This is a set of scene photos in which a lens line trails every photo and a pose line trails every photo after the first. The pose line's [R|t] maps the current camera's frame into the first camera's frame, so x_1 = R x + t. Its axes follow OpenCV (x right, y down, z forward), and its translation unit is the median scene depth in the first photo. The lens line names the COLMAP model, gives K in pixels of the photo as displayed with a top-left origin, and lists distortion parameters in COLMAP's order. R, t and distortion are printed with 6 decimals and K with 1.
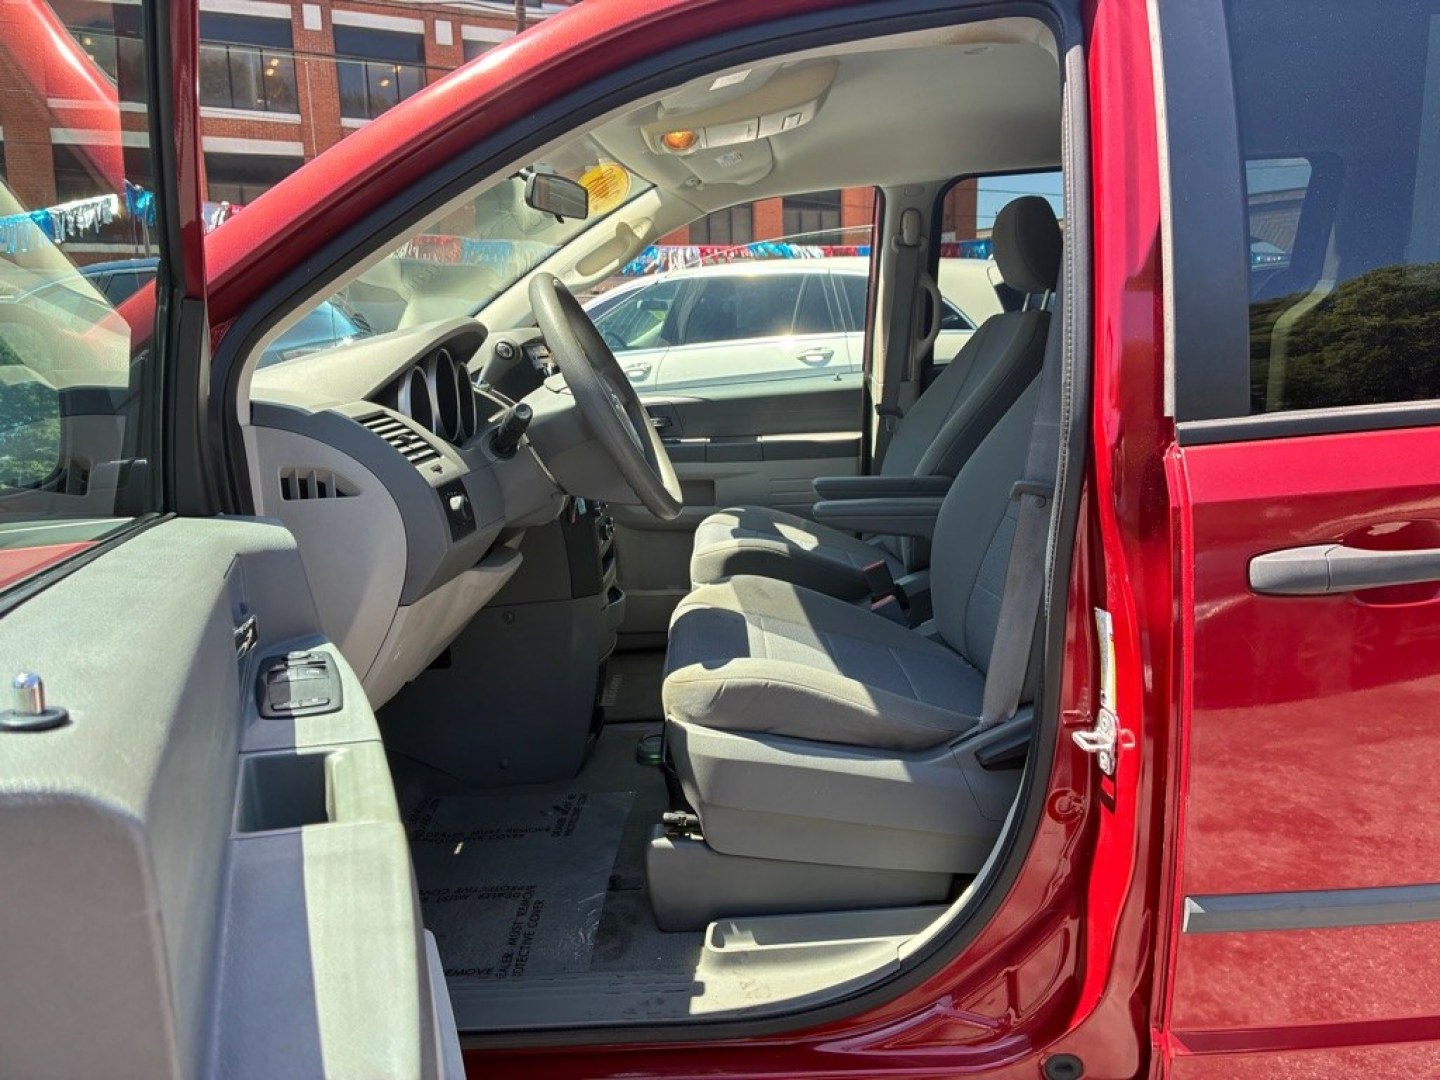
lens RADIAL K [[1096.8, 0, 717.1], [0, 1096.8, 547.4], [0, 0, 1]] dist [0.055487, -0.092853]
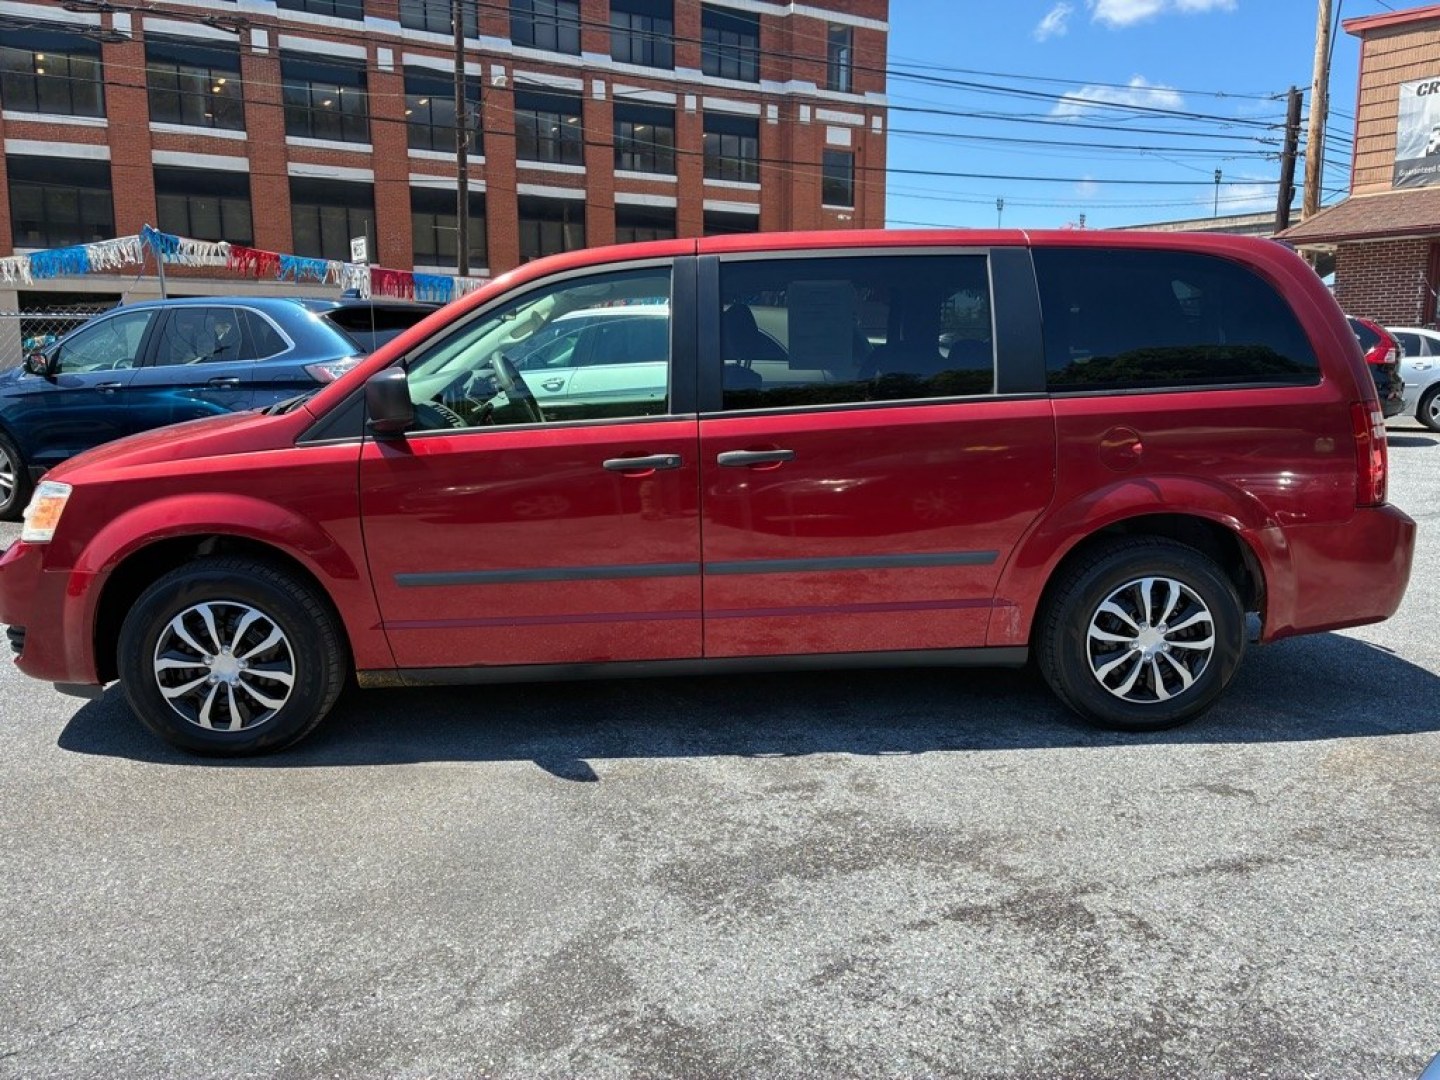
lens RADIAL K [[1107.5, 0, 720.8], [0, 1107.5, 534.5], [0, 0, 1]] dist [0.029463, -0.045684]
pose [[0.997855, 0.010254, 0.064653, 0.043285], [-0.008901, 0.999736, -0.021180, 0.049325], [-0.064853, 0.020559, 0.997683, -0.350605]]
